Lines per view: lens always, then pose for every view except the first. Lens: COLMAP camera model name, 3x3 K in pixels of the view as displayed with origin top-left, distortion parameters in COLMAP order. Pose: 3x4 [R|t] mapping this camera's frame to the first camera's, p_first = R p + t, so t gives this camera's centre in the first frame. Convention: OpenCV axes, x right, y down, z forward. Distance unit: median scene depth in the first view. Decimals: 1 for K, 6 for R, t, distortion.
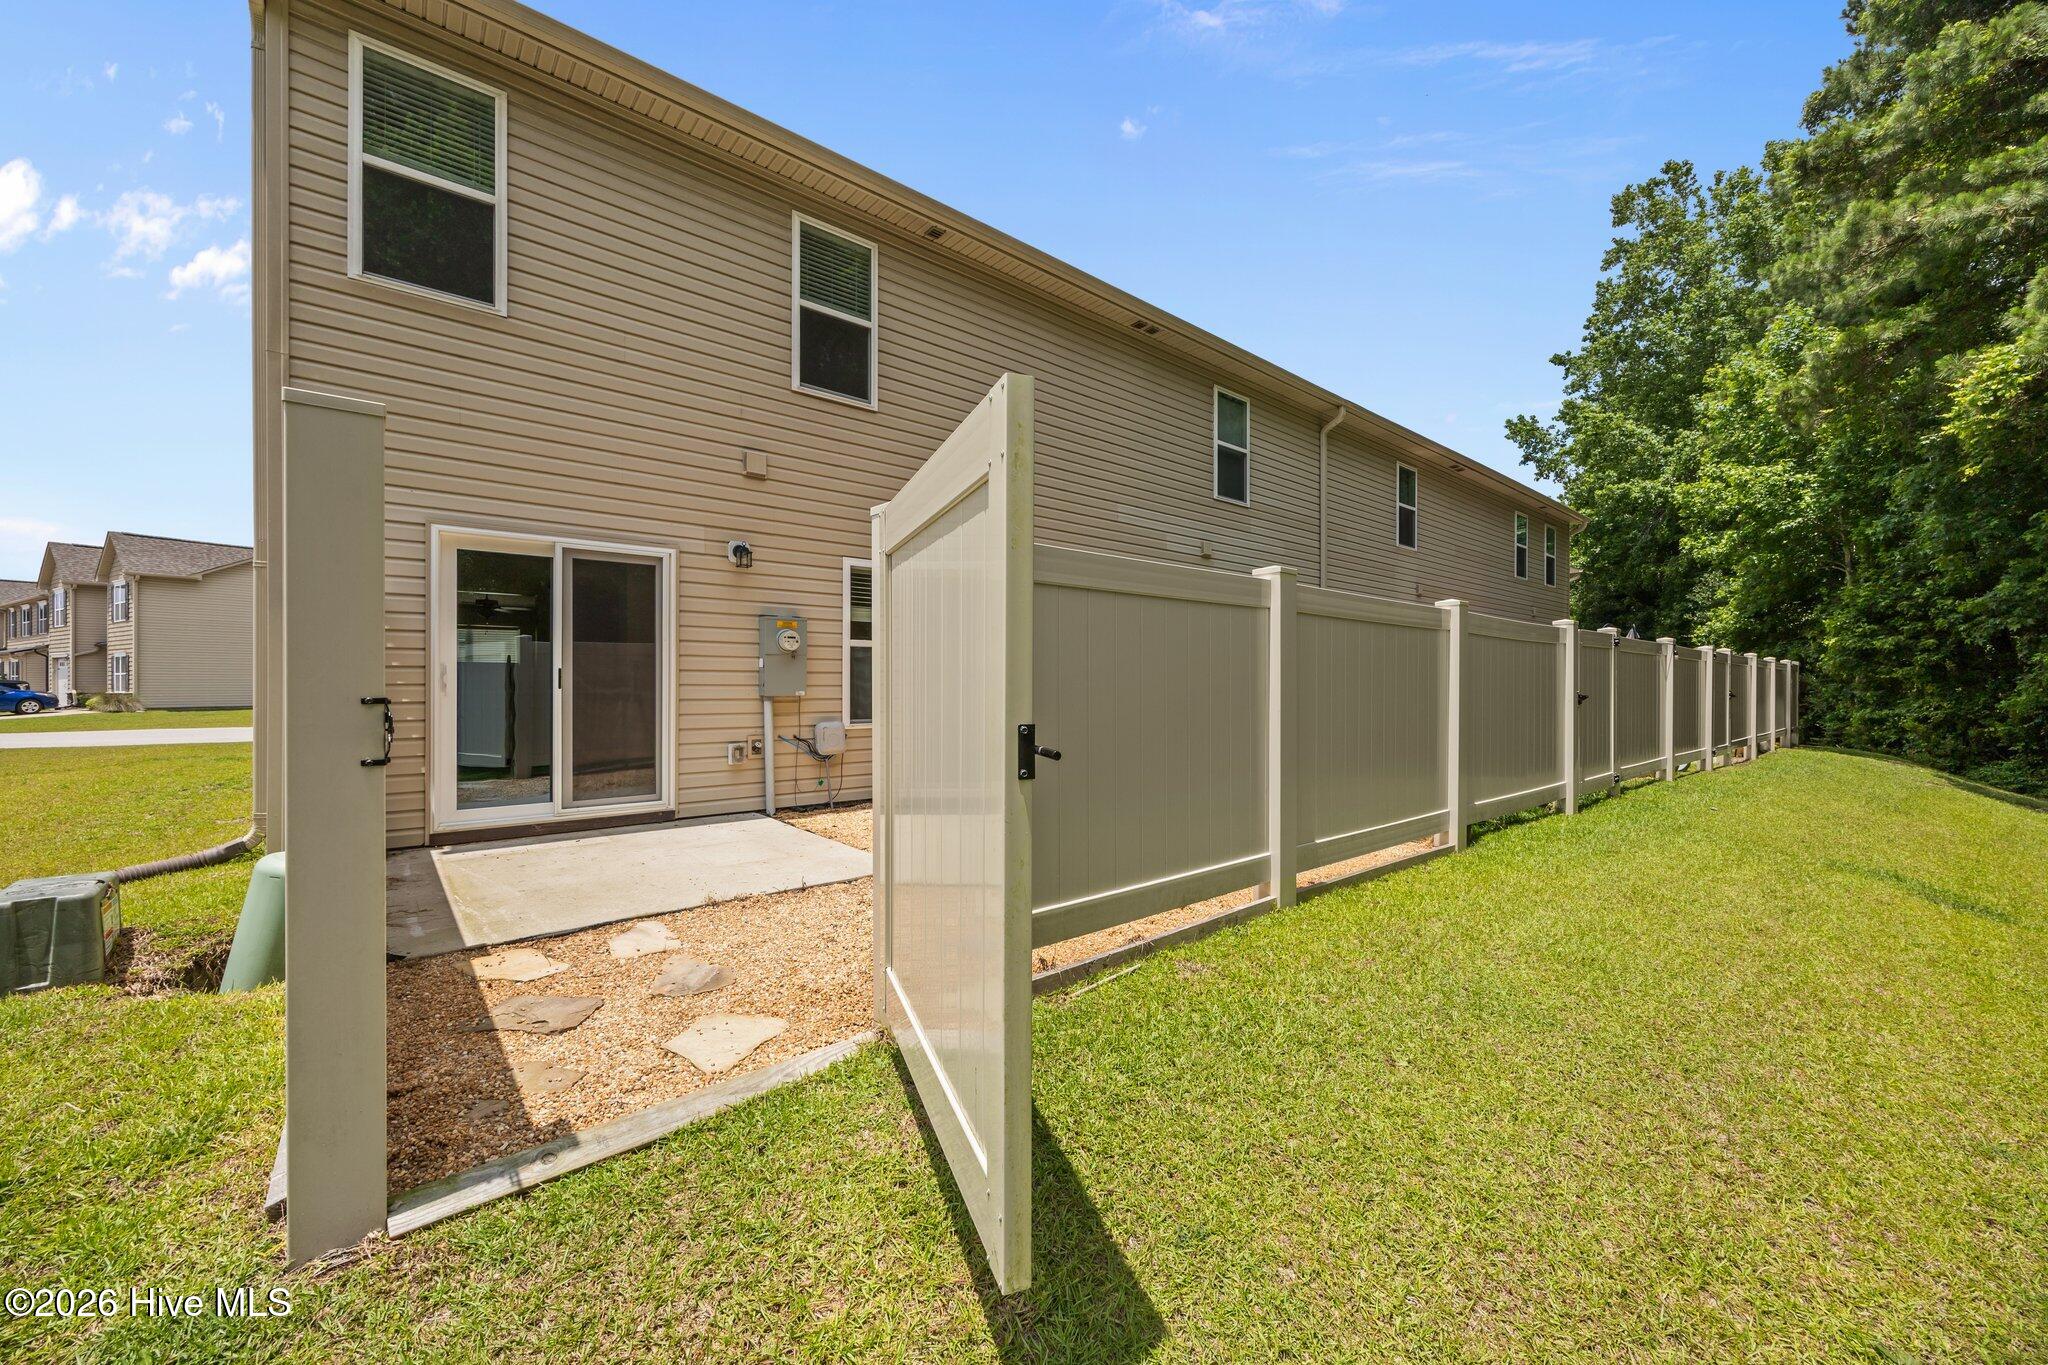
lens RADIAL K [[801.1, 0, 1075.3], [0, 801.1, 680.1], [0, 0, 1]] dist [-0.000448, 0.000502]
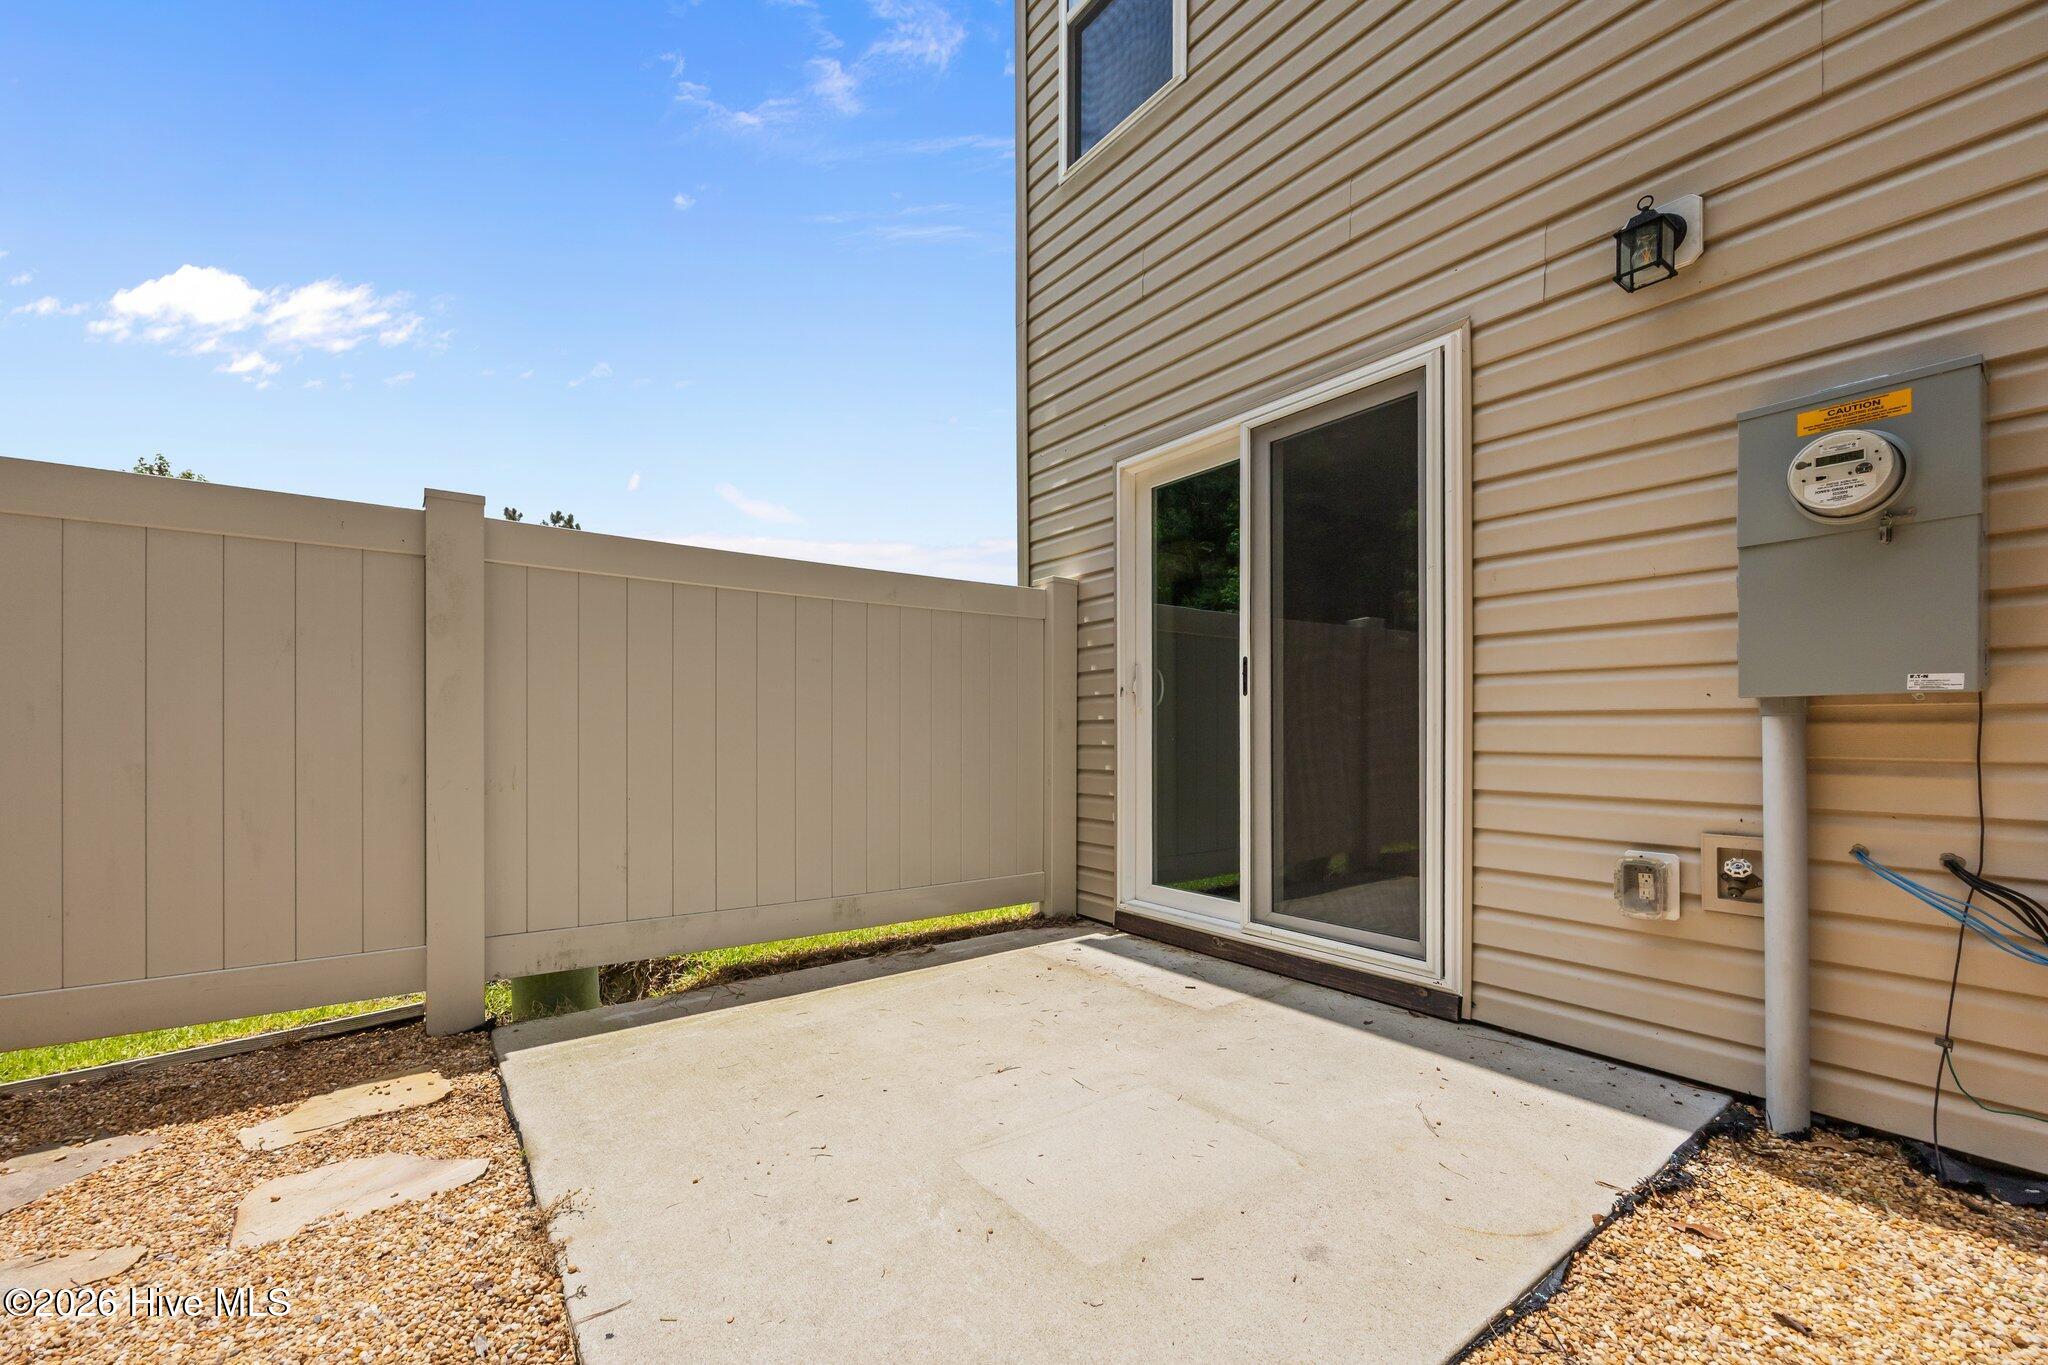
lens RADIAL K [[823.8, 0, 964.8], [0, 823.8, 735.0], [0, 0, 1]] dist [-0.006963, 0.000388]
pose [[-0.138981, -0.000832, -0.990295, -0.061228], [0.006908, 0.999975, -0.001810, 0.029564], [0.990271, -0.007092, -0.138972, 0.722504]]
